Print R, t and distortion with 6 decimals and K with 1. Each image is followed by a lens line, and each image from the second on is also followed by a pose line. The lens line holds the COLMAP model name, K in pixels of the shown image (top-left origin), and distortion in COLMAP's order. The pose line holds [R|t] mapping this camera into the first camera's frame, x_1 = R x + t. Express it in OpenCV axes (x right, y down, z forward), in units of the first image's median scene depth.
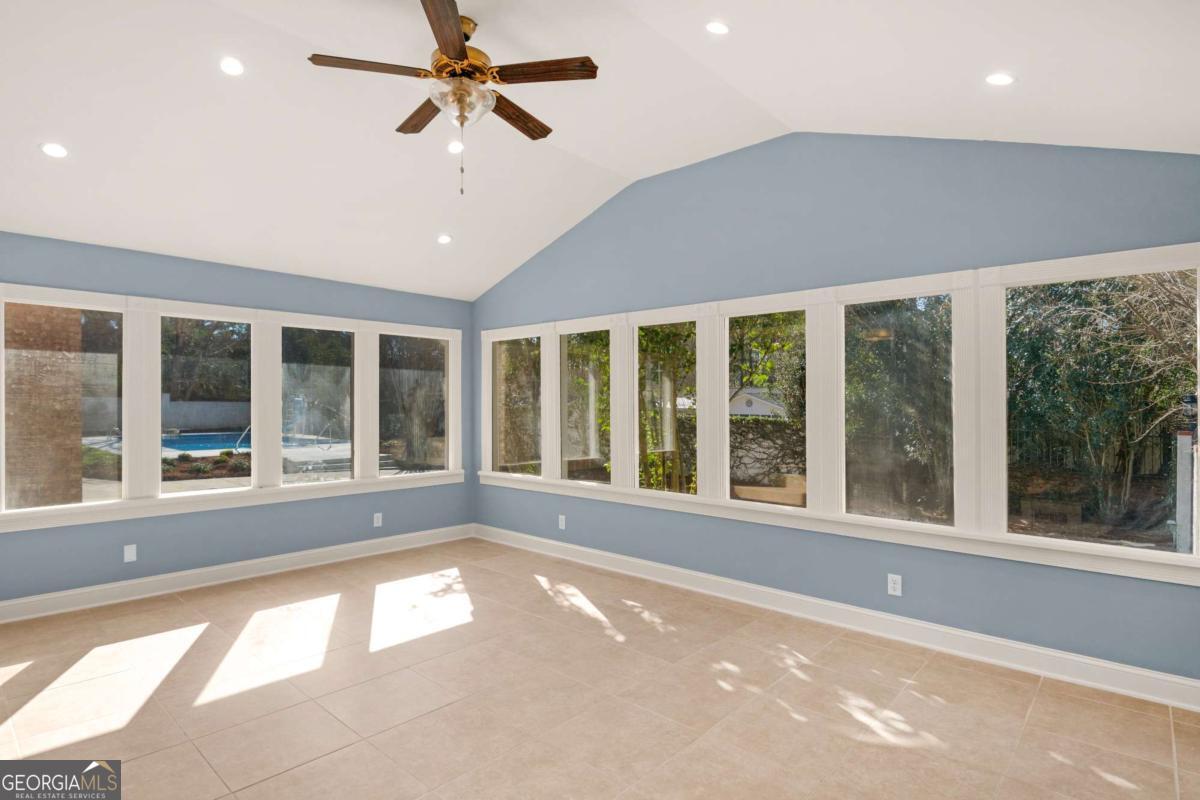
lens RADIAL K [[613.8, 0, 593.0], [0, 613.8, 399.5], [0, 0, 1]] dist [-0.001806, -0.006274]
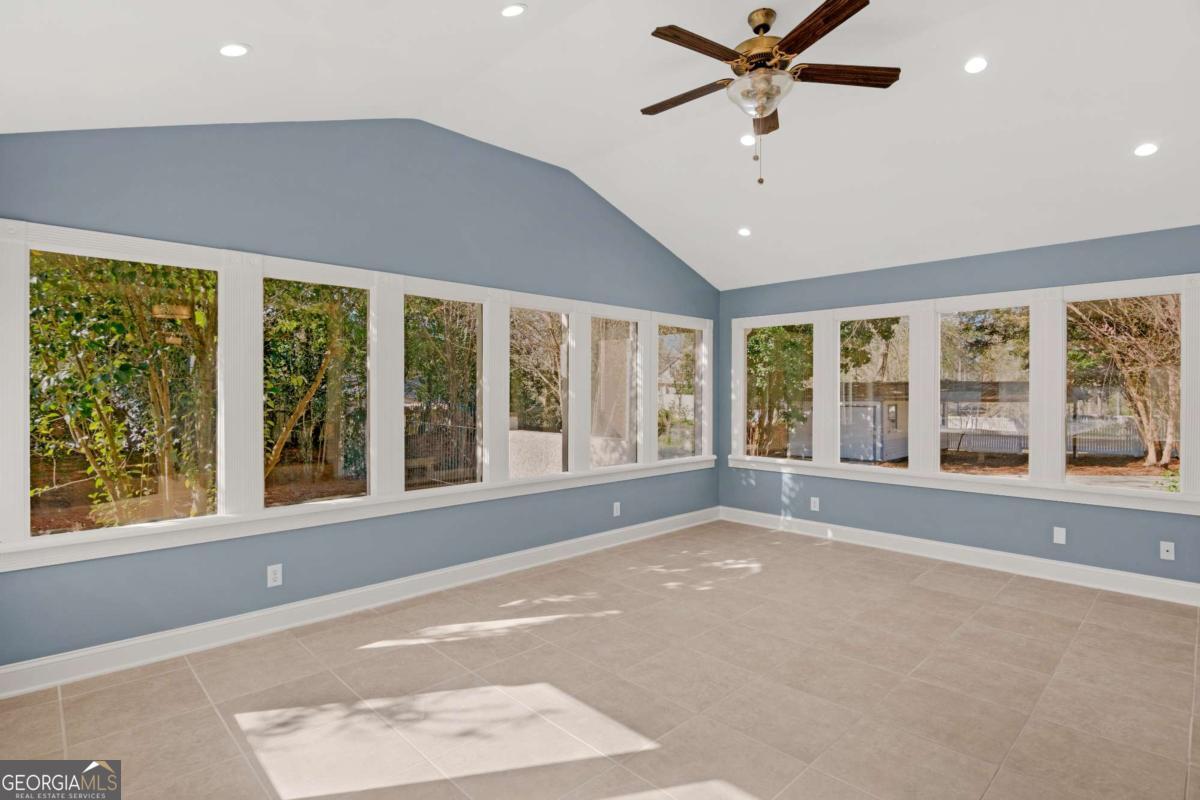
lens RADIAL K [[613.8, 0, 592.7], [0, 613.8, 395.5], [0, 0, 1]] dist [-0.001806, -0.006274]
pose [[0.067800, -0.015856, 0.997573, -0.843179], [-0.007685, 0.999836, 0.016414, 0.005913], [-0.997669, -0.008779, 0.067667, 0.828352]]
